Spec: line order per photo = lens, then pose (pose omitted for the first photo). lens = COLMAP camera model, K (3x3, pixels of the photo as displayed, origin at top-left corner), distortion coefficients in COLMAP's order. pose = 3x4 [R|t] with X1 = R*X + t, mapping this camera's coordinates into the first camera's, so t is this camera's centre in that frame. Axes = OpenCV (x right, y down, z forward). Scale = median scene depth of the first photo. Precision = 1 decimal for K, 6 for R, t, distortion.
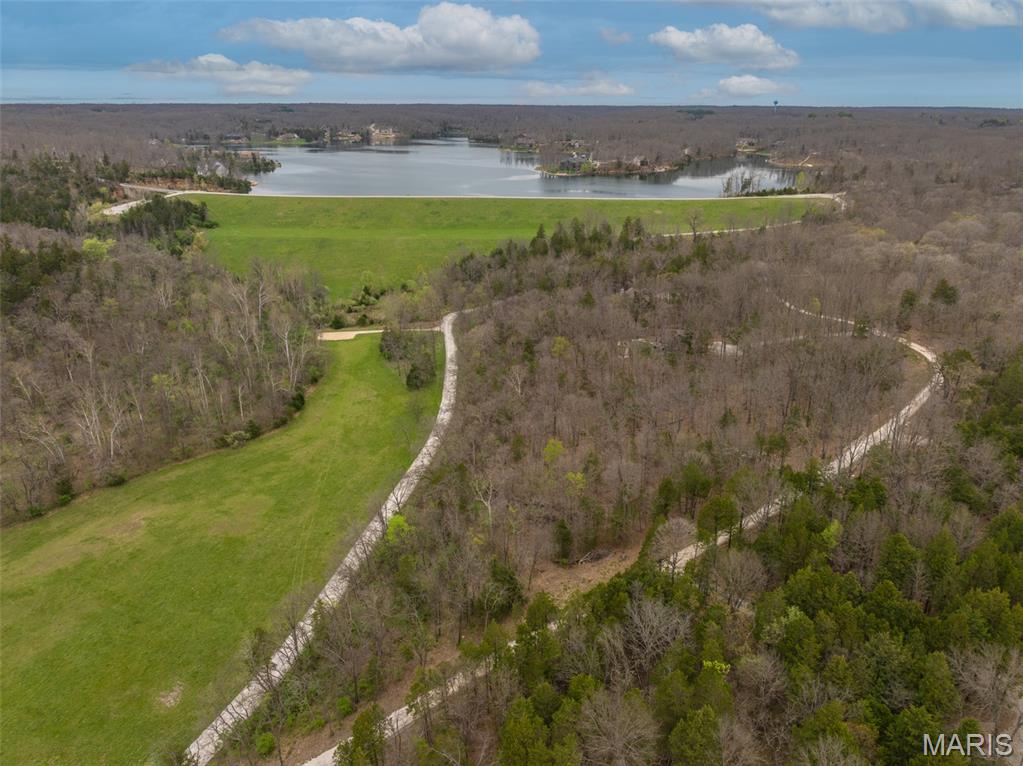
lens RADIAL K [[724.0, 0, 511.3], [0, 724.0, 379.4], [0, 0, 1]] dist [-0.023413, 0.015239]
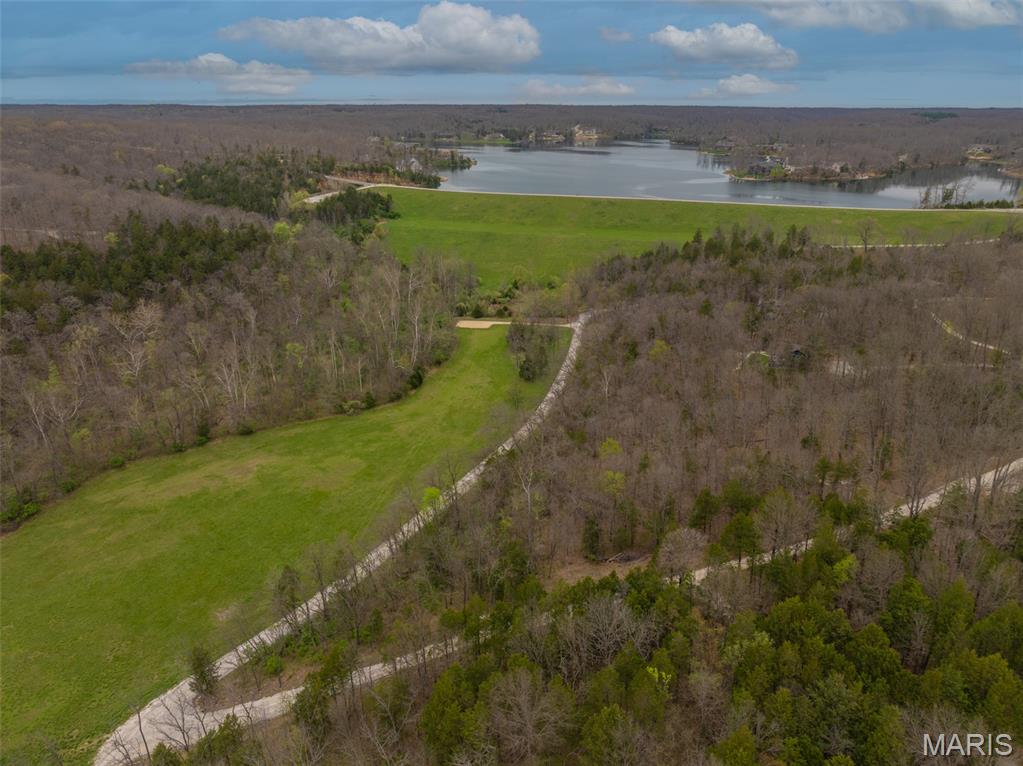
lens RADIAL K [[724.0, 0, 521.1], [0, 724.0, 385.7], [0, 0, 1]] dist [-0.023413, 0.015239]
pose [[0.959558, 0.100877, -0.262816, 0.120113], [-0.099437, 0.994866, 0.018809, 0.002303], [0.263364, 0.008085, 0.964663, -0.001010]]
